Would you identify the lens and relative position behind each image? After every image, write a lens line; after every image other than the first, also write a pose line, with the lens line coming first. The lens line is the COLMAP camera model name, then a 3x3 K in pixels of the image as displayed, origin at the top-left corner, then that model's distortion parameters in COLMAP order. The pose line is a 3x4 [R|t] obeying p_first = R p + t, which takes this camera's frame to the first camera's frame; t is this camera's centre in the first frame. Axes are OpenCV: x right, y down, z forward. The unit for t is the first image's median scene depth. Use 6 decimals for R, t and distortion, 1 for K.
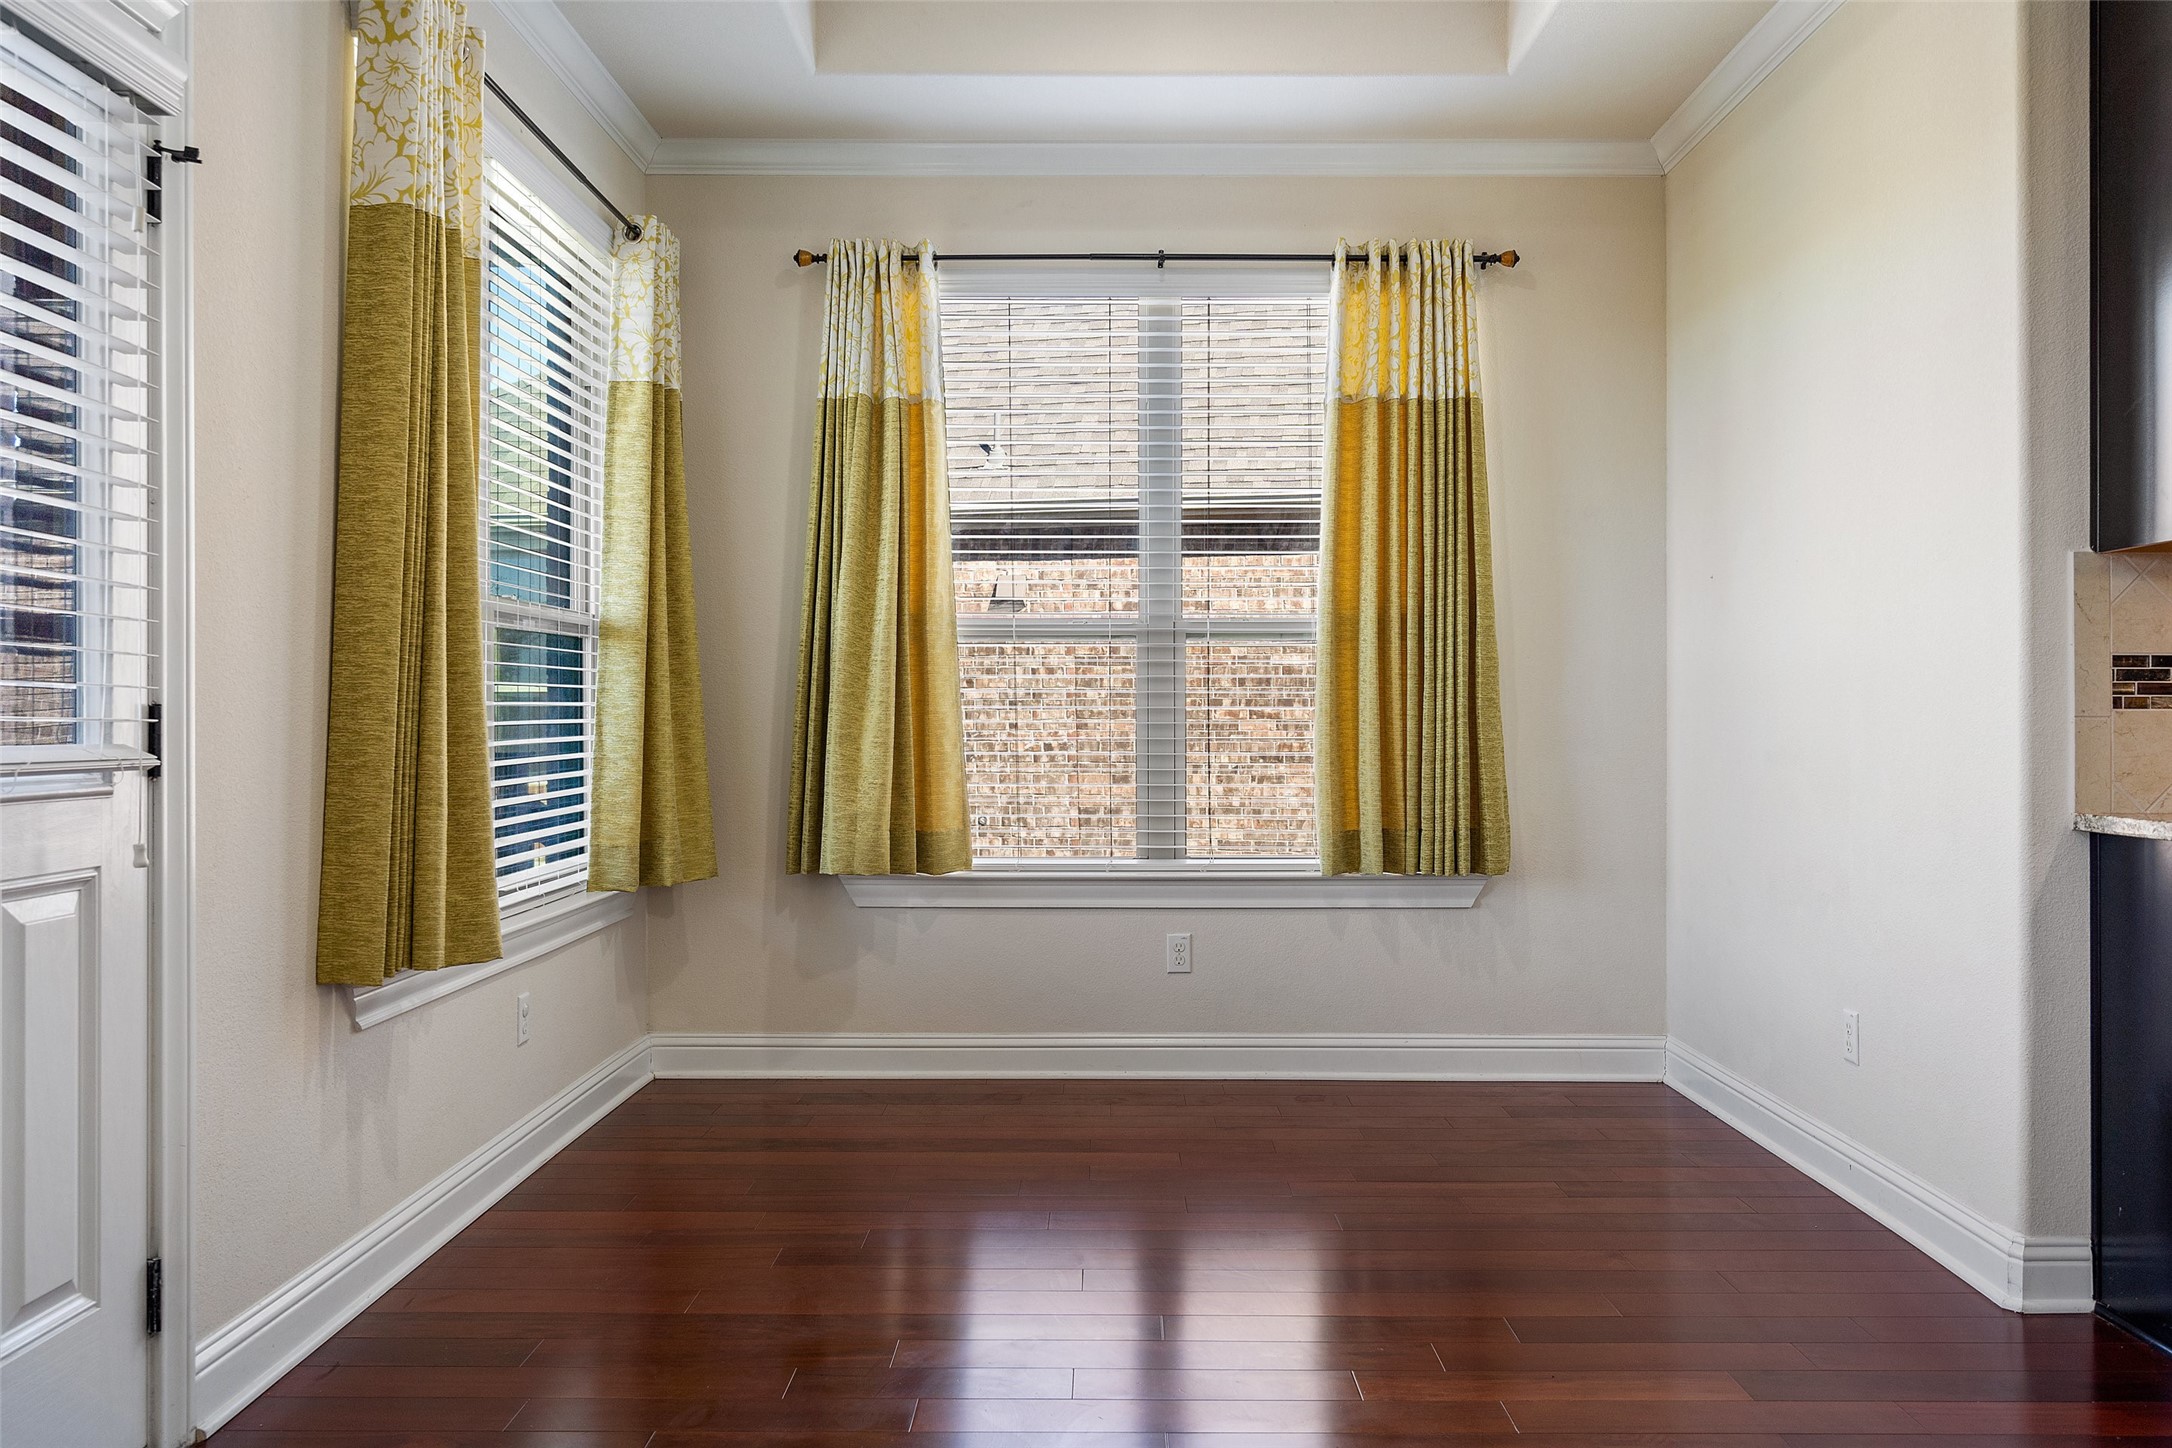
lens RADIAL K [[1749.8, 0, 1087.0], [0, 1749.8, 719.6], [0, 0, 1]] dist [0.009060, 0.002893]
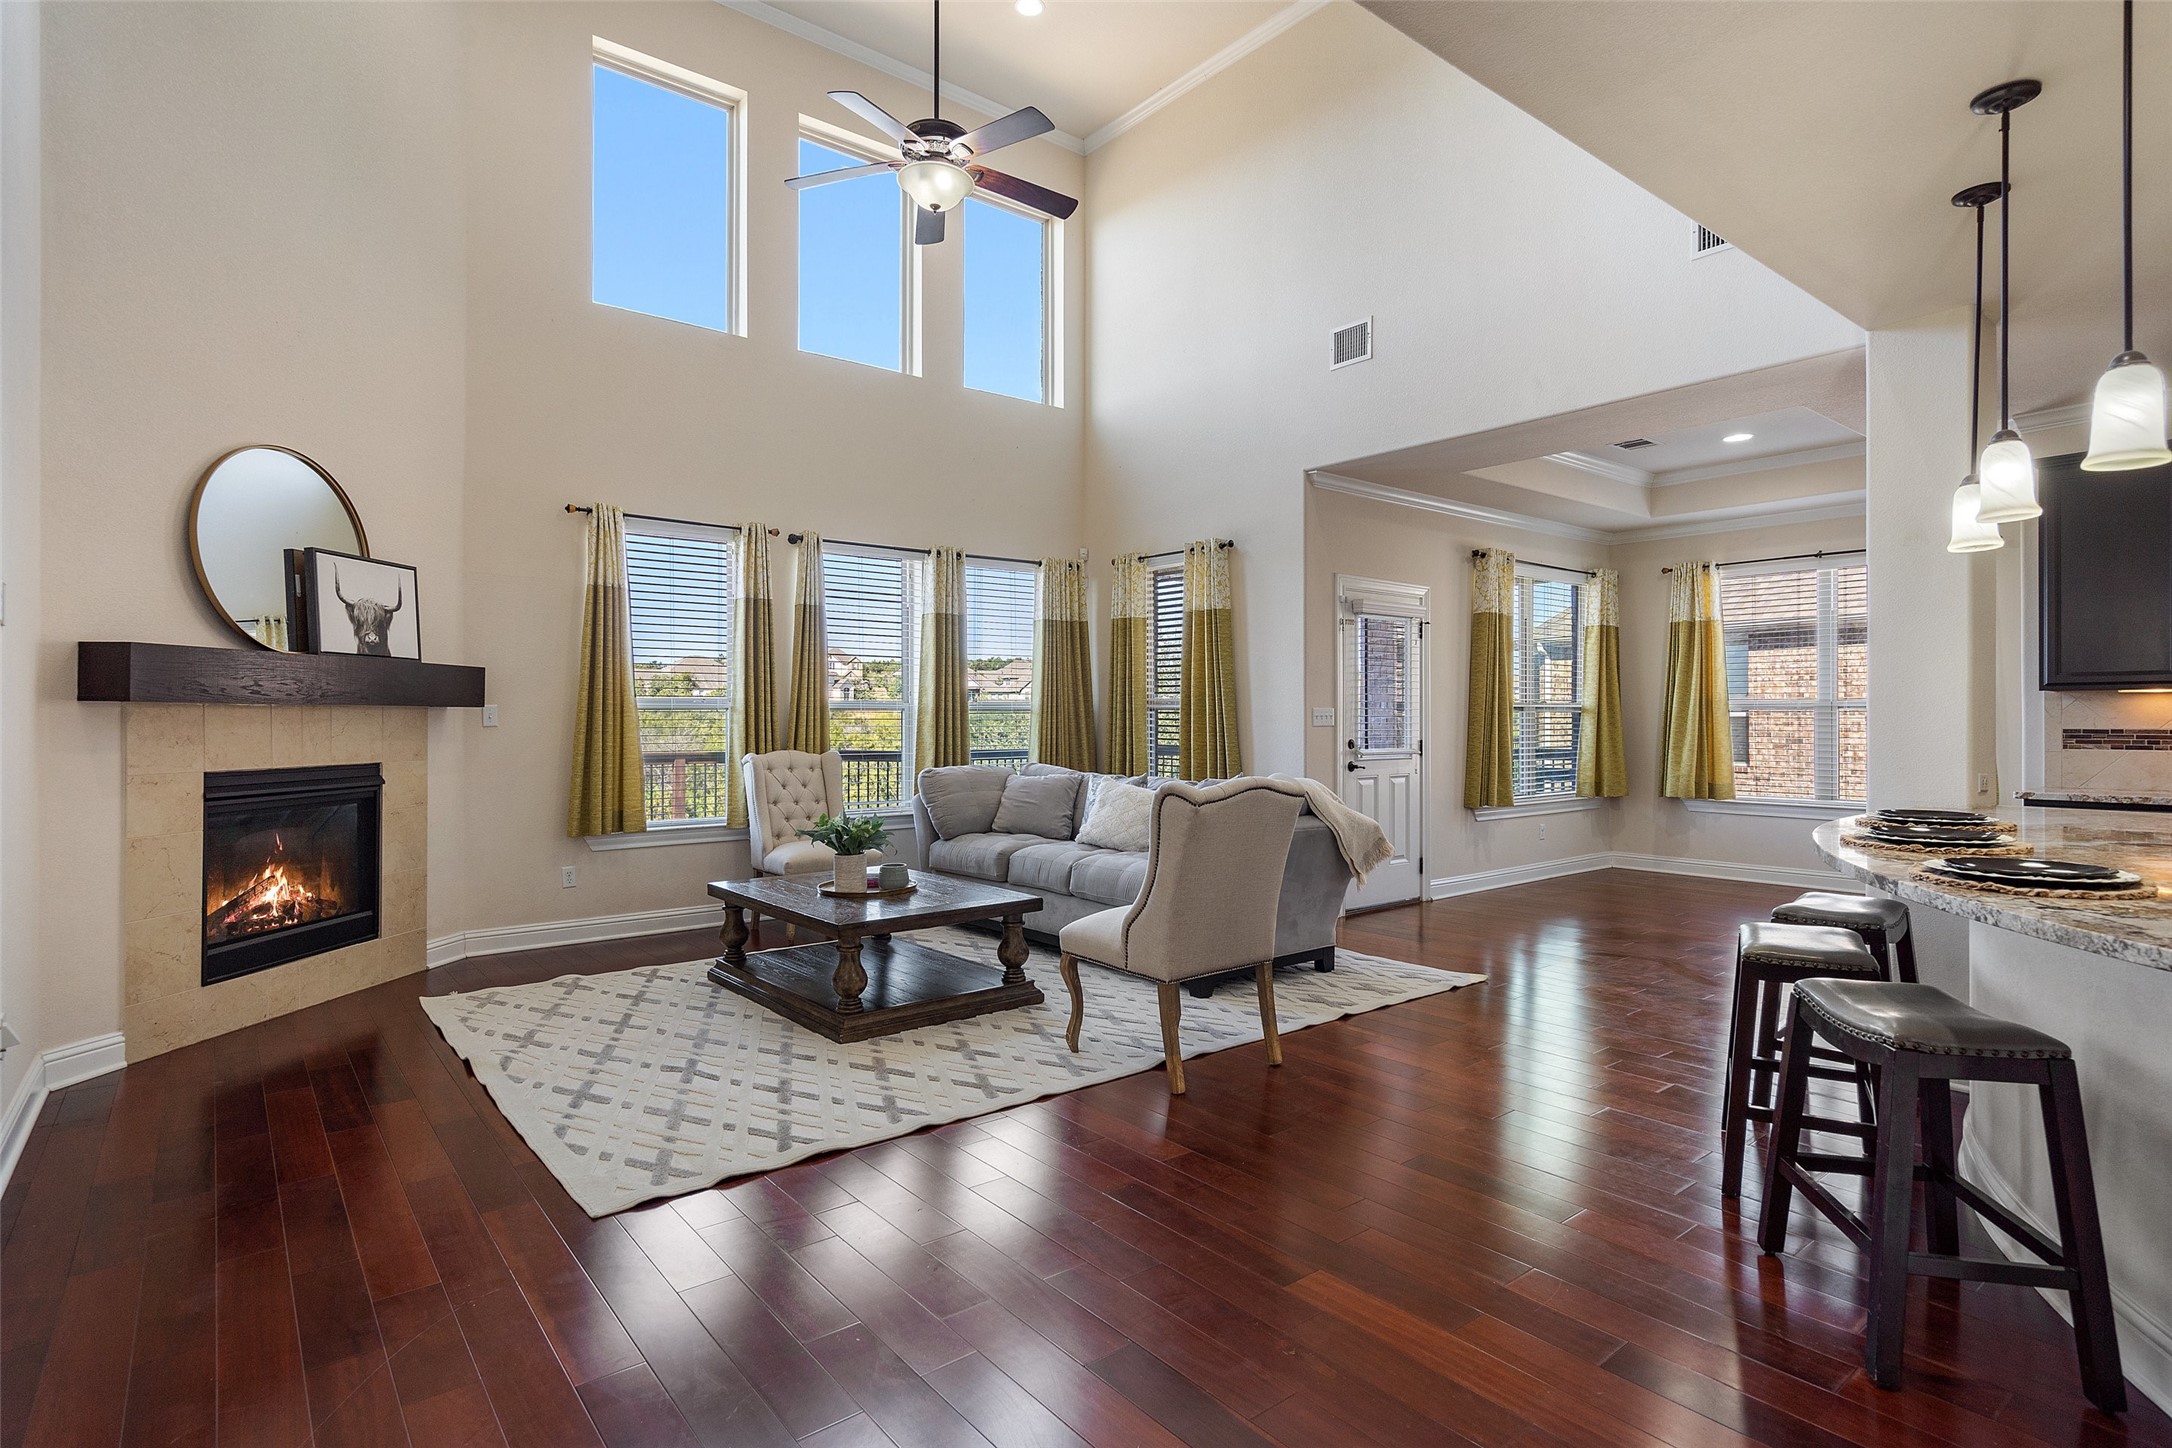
lens RADIAL K [[1056.0, 0, 1086.8], [0, 1056.0, 721.9], [0, 0, 1]] dist [-0.002203, 0.001587]
pose [[0.635878, 0.000618, -0.771789, 0.559989], [-0.000642, 1.000000, 0.000272, -0.029975], [0.771789, 0.000323, 0.635879, -0.772082]]
